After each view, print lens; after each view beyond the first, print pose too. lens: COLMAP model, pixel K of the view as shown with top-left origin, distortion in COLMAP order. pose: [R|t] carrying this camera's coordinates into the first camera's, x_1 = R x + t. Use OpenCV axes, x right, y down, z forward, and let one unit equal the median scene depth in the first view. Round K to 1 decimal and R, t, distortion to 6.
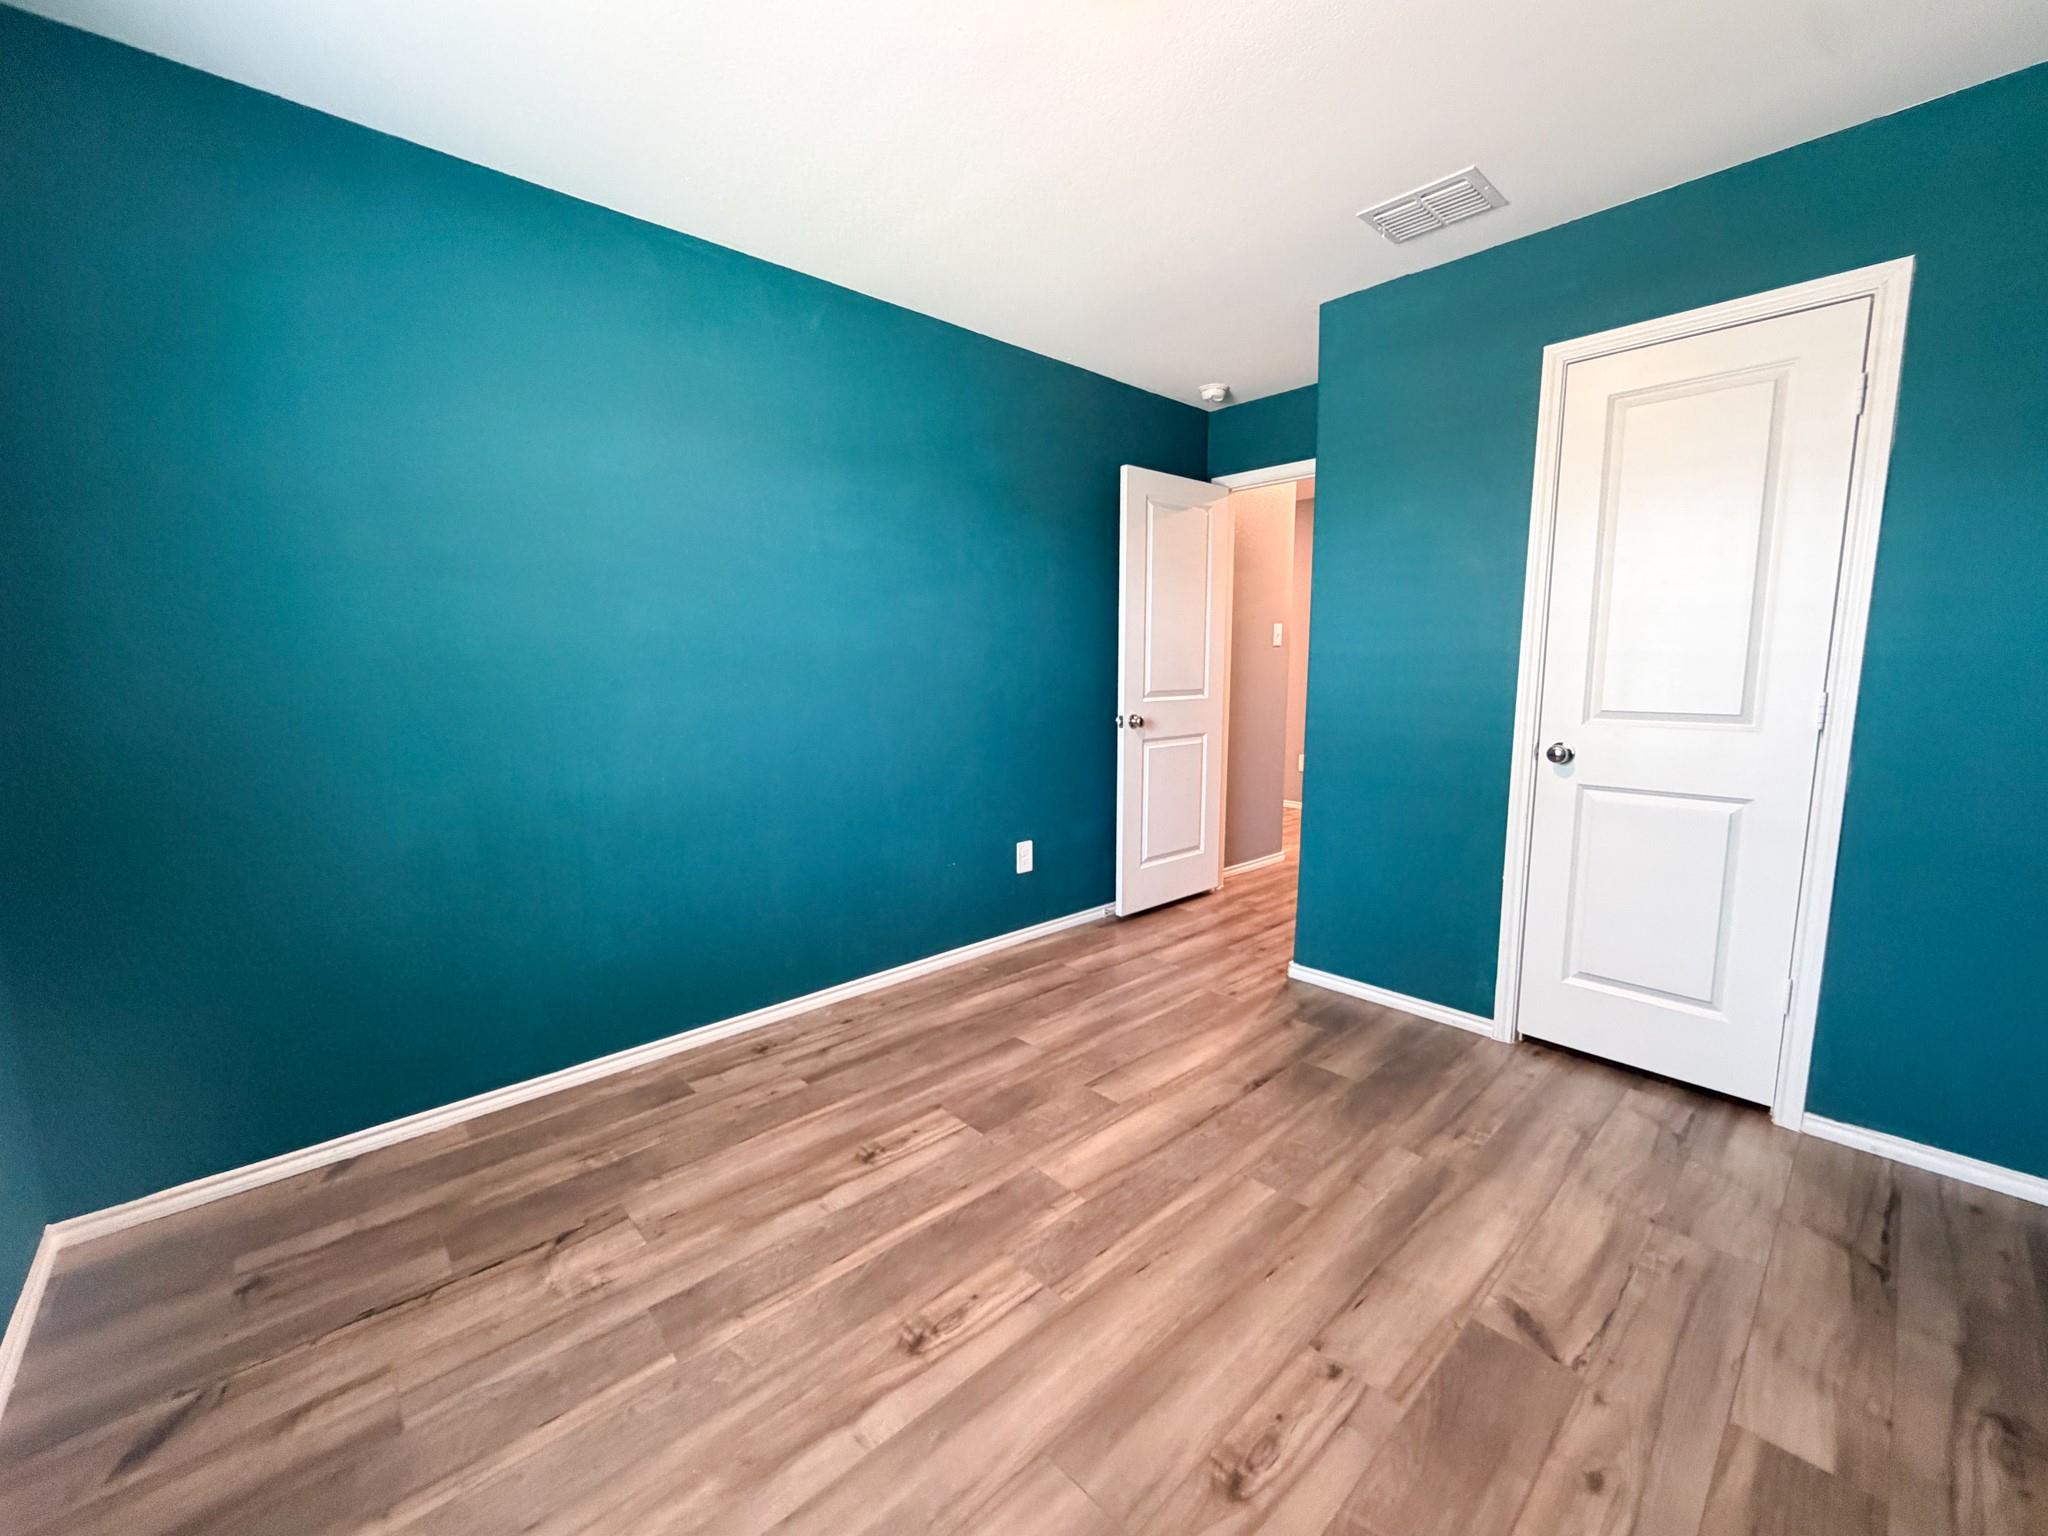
lens RADIAL K [[822.9, 0, 1017.0], [0, 822.9, 761.6], [0, 0, 1]] dist [0.000297, 0.000045]
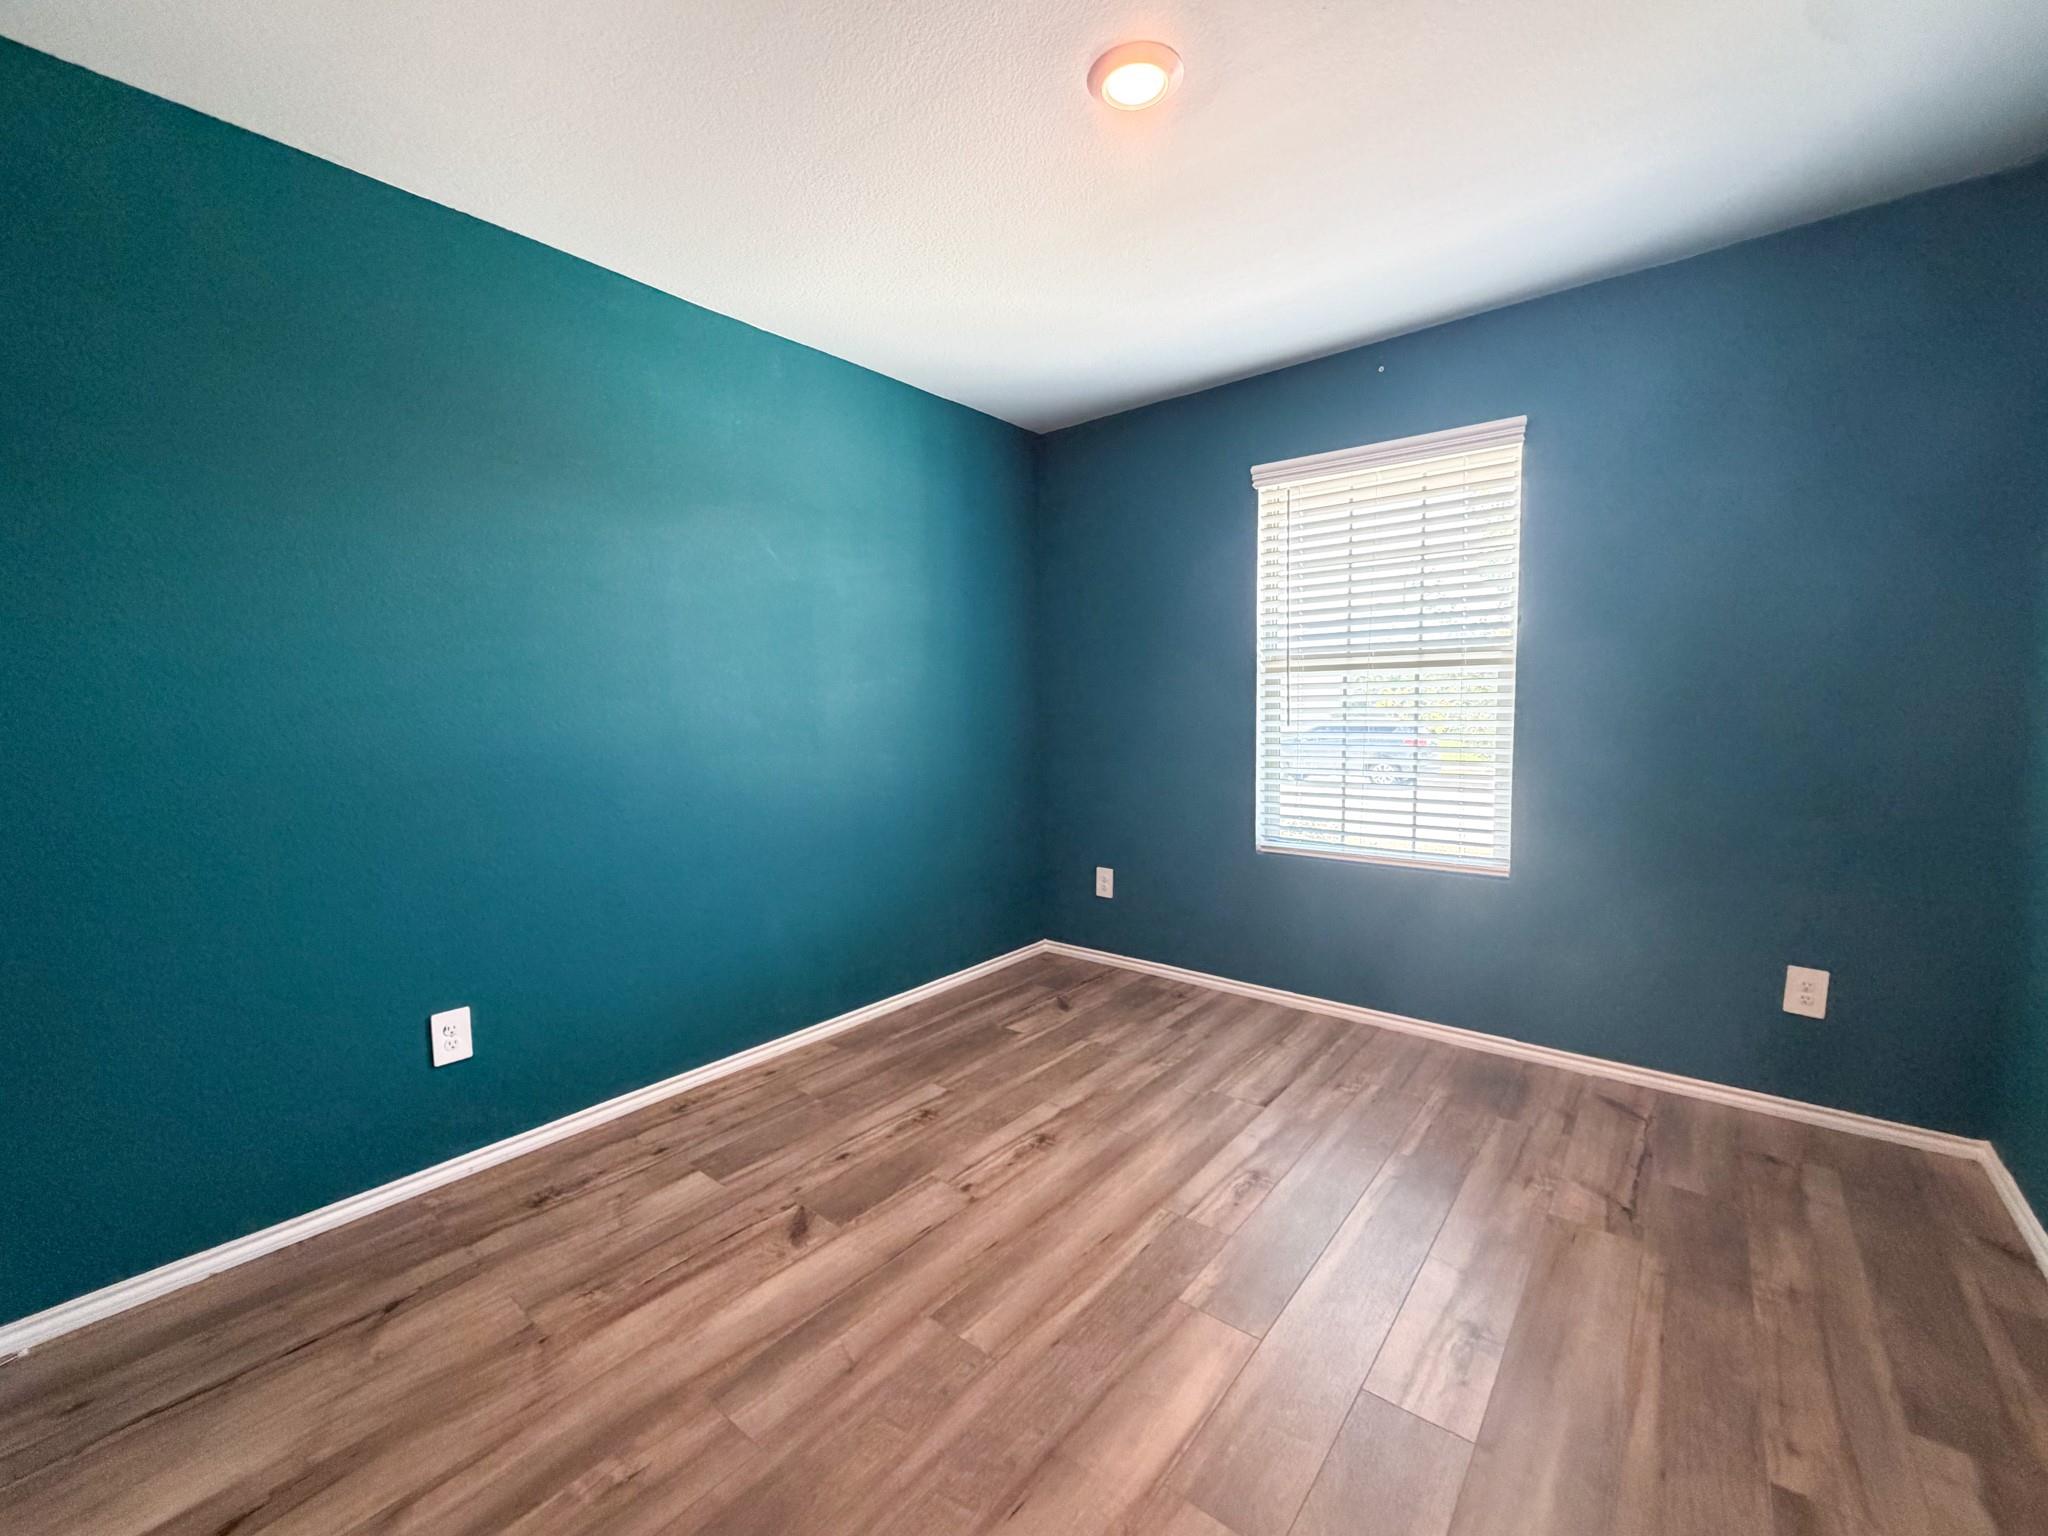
lens RADIAL K [[822.9, 0, 1017.0], [0, 822.9, 761.6], [0, 0, 1]] dist [0.000297, 0.000045]
pose [[-0.990233, 0.027935, -0.136592, 0.392576], [0.000254, 0.980081, 0.198598, -0.227524], [0.139419, 0.196624, -0.970516, 1.872904]]
